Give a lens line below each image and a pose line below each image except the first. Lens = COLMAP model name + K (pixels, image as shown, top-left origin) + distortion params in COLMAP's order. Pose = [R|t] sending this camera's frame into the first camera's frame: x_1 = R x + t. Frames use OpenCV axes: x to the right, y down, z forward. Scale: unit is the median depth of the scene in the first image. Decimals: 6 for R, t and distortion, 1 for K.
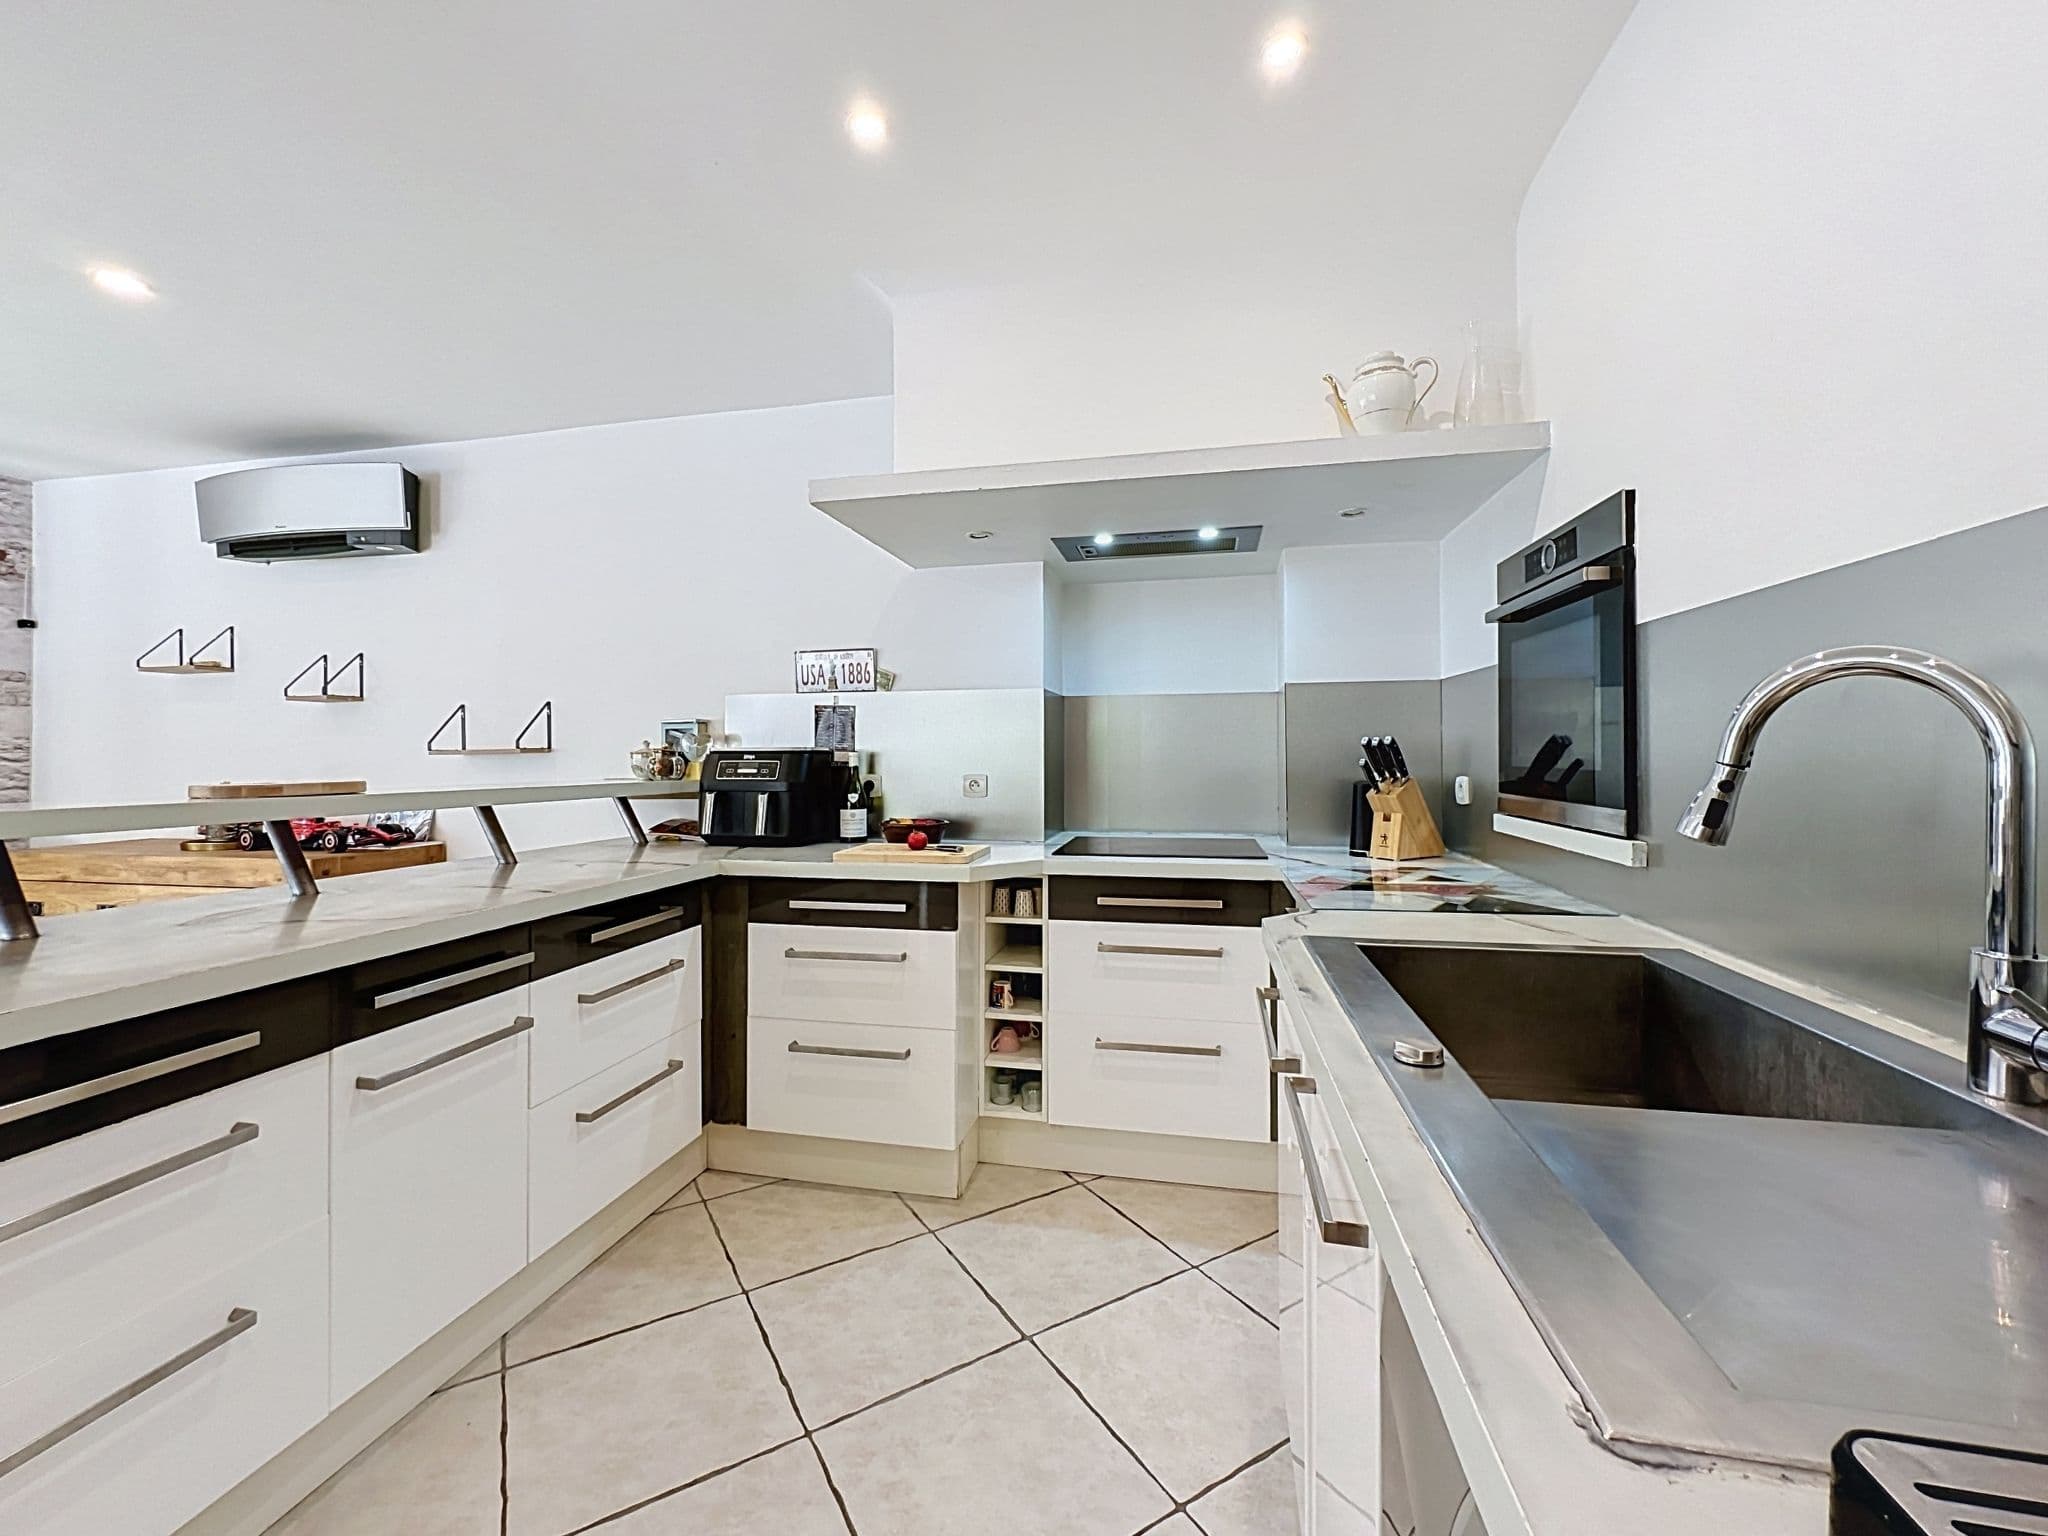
lens RADIAL K [[849.6, 0, 1028.8], [0, 849.6, 748.7], [0, 0, 1]] dist [0.000656, 0.000141]
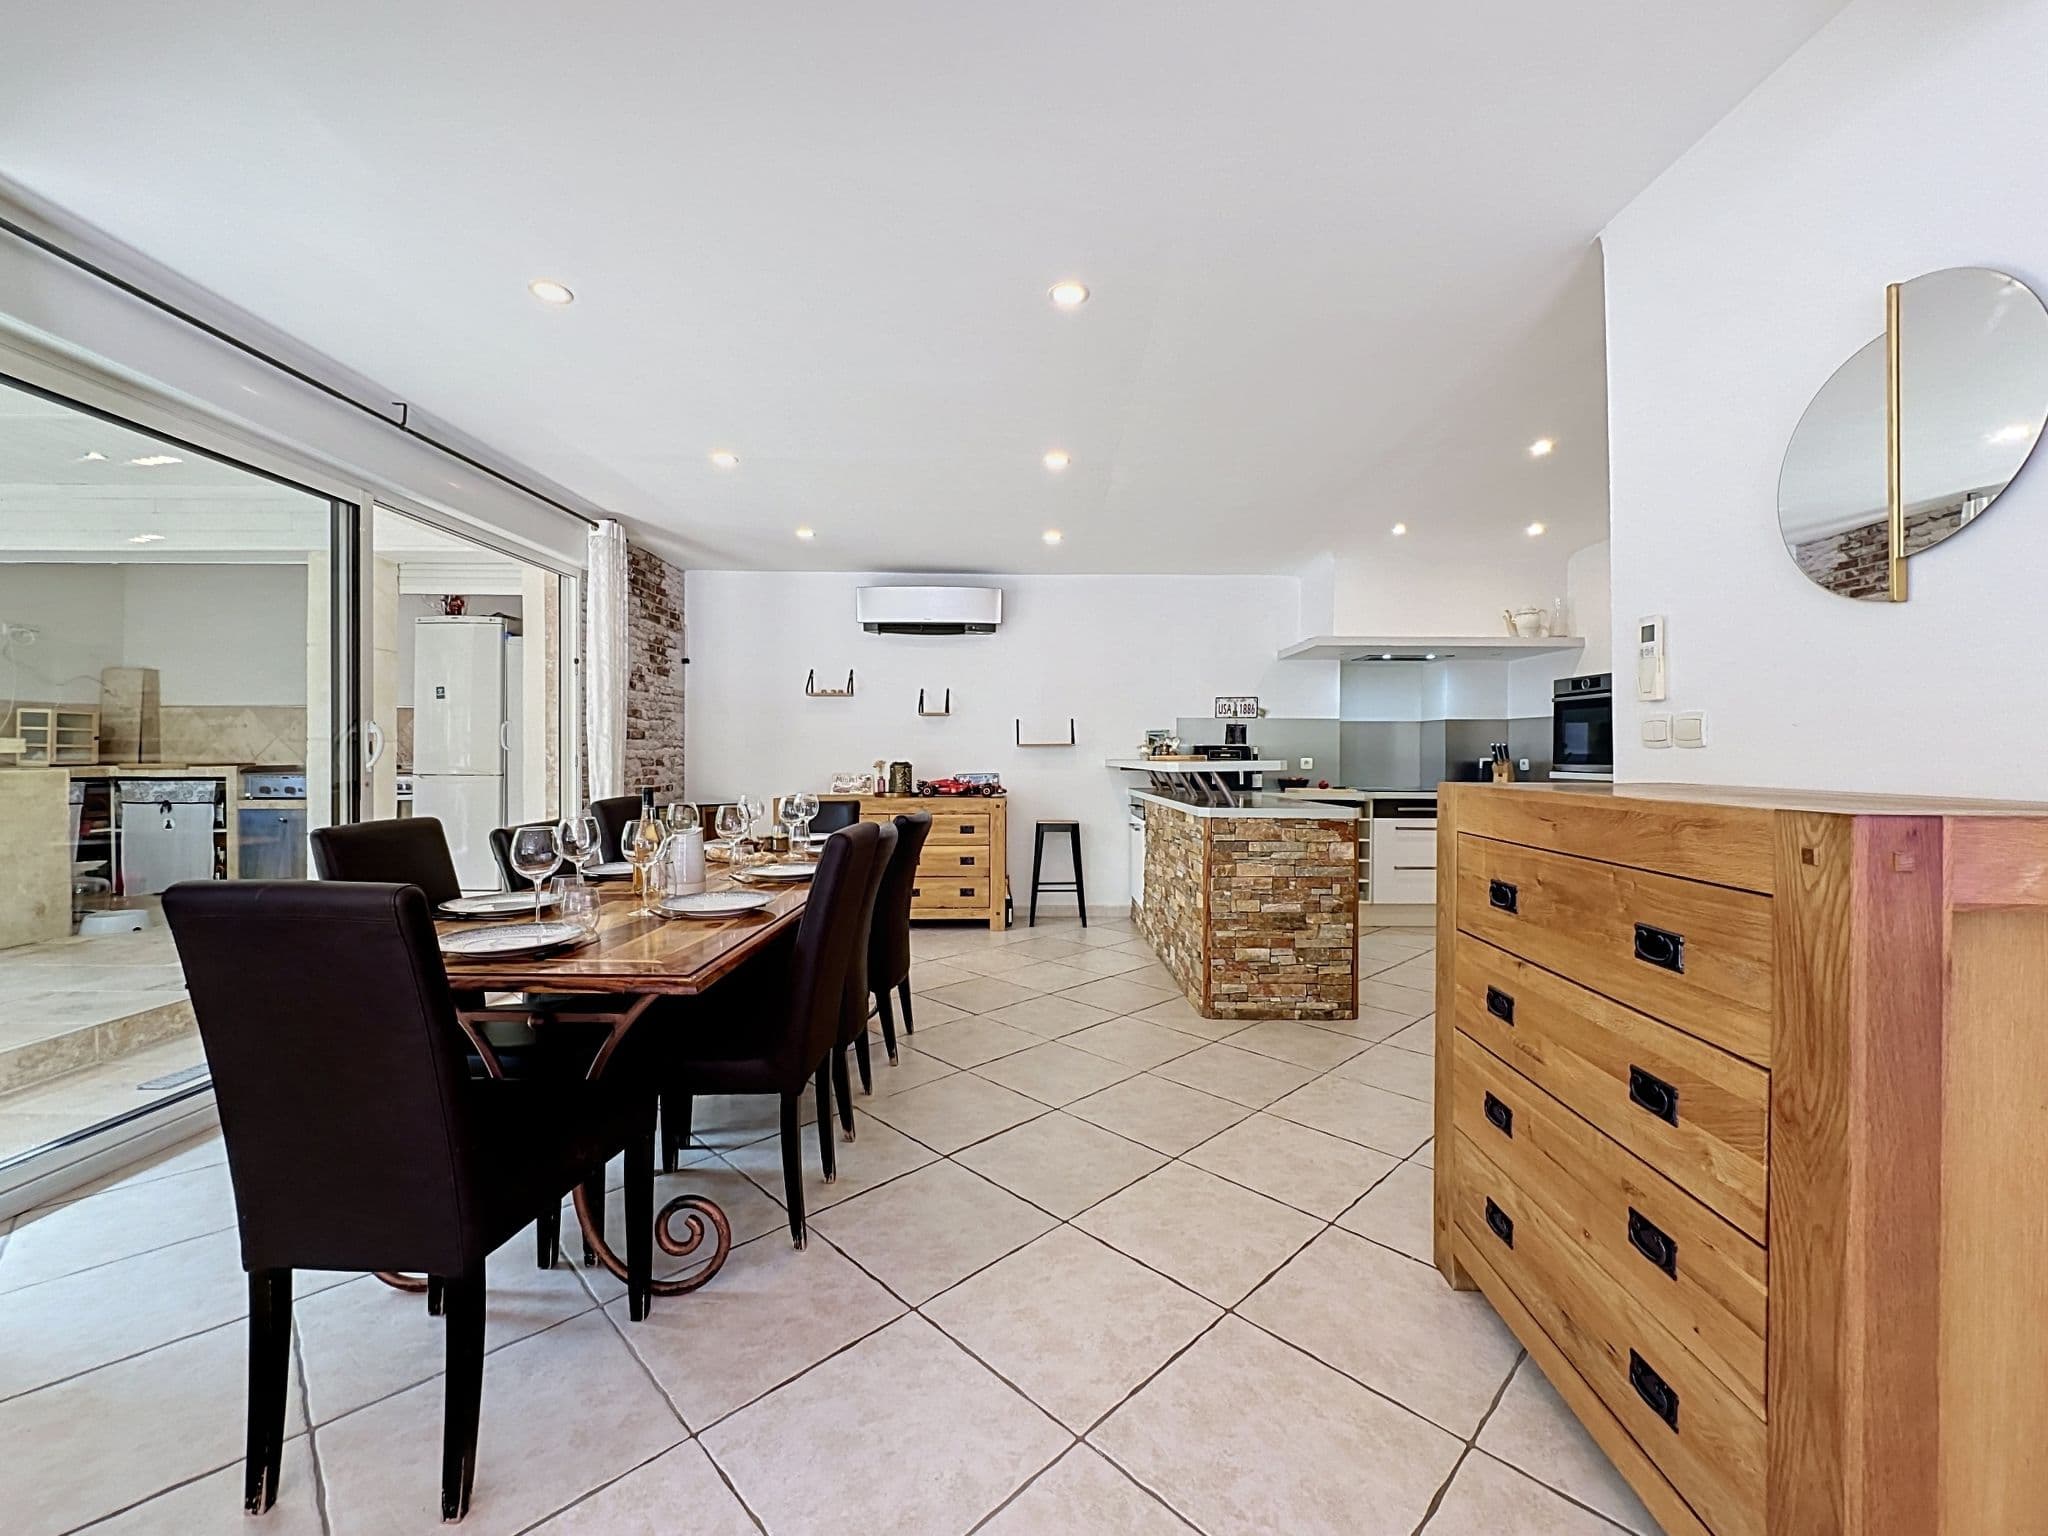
lens RADIAL K [[857.3, 0, 1024.4], [0, 857.3, 736.5], [0, 0, 1]] dist [-0.001265, 0.000008]
pose [[0.975187, 0.013987, 0.220941, -1.411752], [-0.009997, 0.999766, -0.019166, 0.027405], [-0.221158, 0.016482, 0.975099, -1.072280]]
